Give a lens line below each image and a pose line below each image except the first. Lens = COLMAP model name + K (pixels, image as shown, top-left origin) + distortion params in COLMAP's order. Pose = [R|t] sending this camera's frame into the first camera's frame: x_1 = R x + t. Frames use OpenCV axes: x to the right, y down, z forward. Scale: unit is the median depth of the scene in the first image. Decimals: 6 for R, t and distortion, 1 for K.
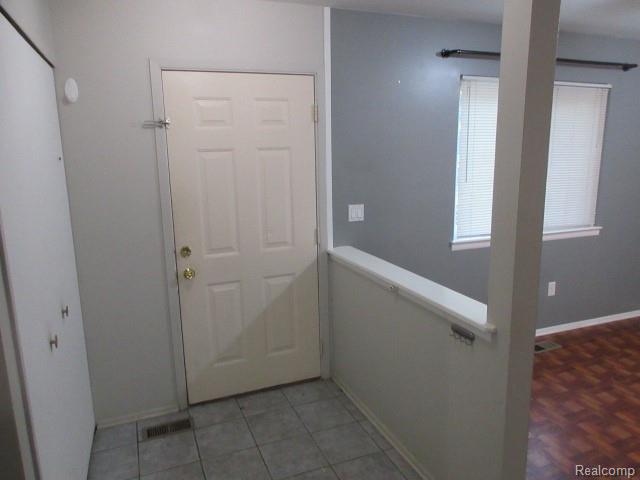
lens RADIAL K [[465.8, 0, 315.8], [0, 465.8, 236.1], [0, 0, 1]] dist [0.000683, -0.003461]
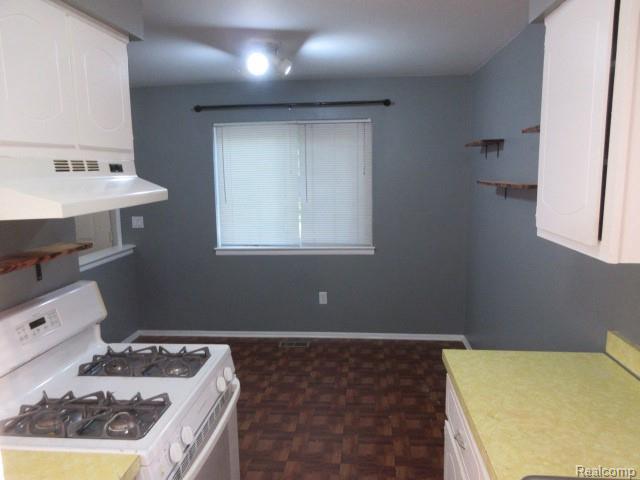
lens RADIAL K [[465.8, 0, 315.8], [0, 465.8, 236.1], [0, 0, 1]] dist [0.000683, -0.003461]
pose [[0.891144, 0.054228, -0.450468, 1.085657], [-0.072559, 0.997087, -0.023511, -0.011207], [0.447880, 0.053637, 0.892483, -0.039530]]
